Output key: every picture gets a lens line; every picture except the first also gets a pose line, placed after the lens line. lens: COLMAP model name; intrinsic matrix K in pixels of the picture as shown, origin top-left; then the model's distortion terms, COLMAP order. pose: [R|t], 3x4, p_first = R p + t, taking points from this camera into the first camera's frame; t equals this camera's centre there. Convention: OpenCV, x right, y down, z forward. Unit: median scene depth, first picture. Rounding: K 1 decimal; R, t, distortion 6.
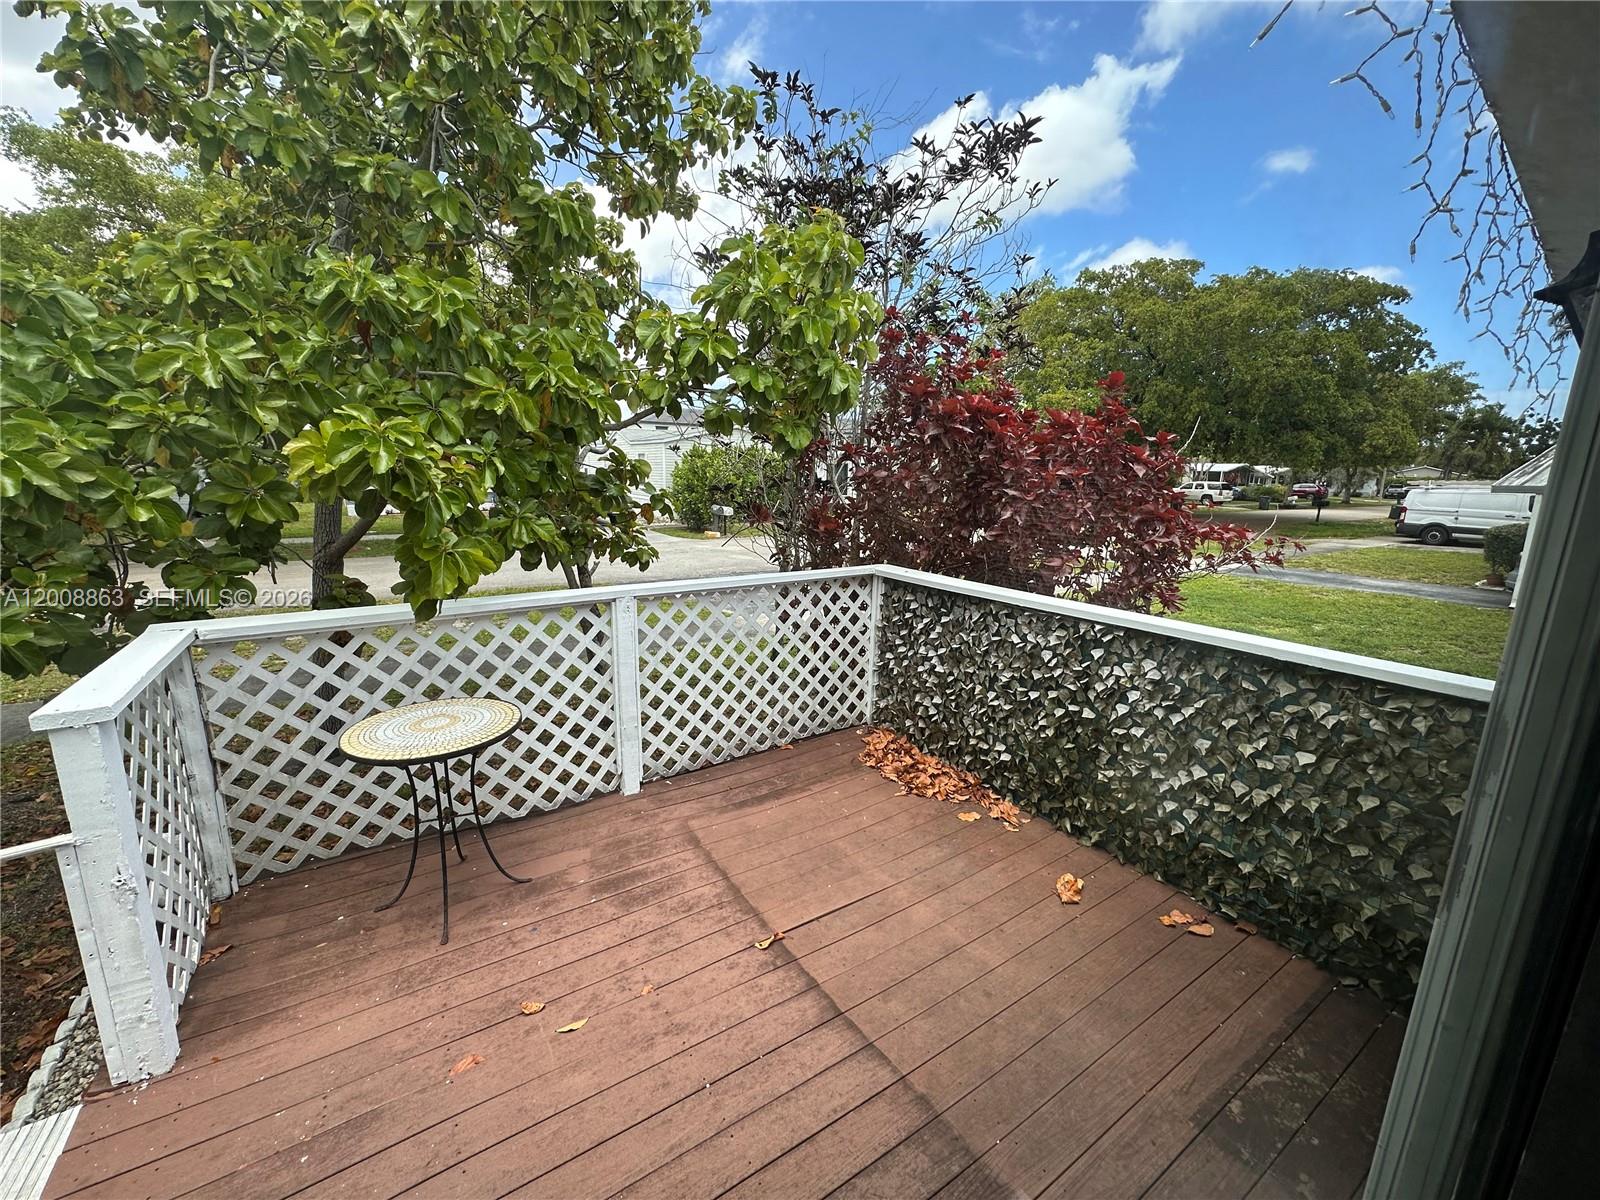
lens RADIAL K [[637.8, 0, 800.8], [0, 637.8, 604.5], [0, 0, 1]] dist [-0.000966, 0.000602]
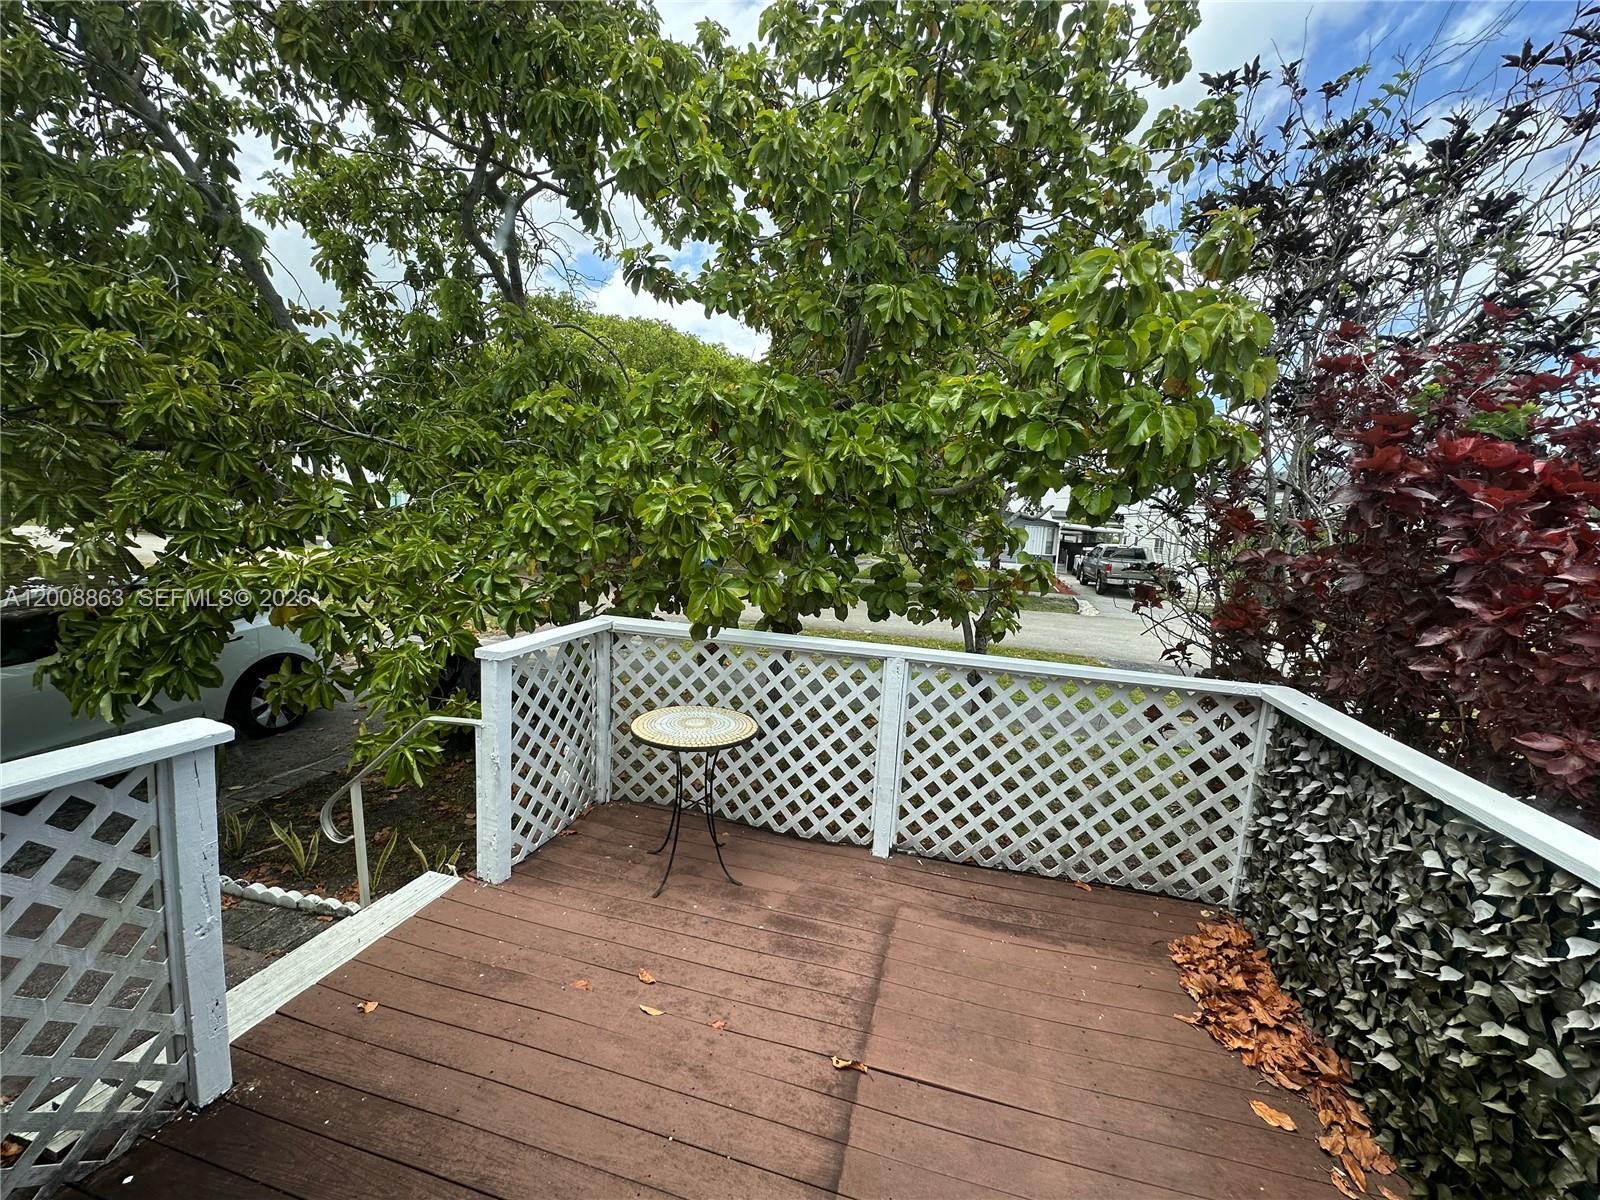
lens RADIAL K [[637.8, 0, 800.8], [0, 637.8, 604.5], [0, 0, 1]] dist [-0.000966, 0.000602]
pose [[0.674905, 0.123248, -0.727539, 0.335994], [-0.195890, 0.980502, -0.015618, -0.047887], [0.711428, 0.153058, 0.685889, 0.183003]]
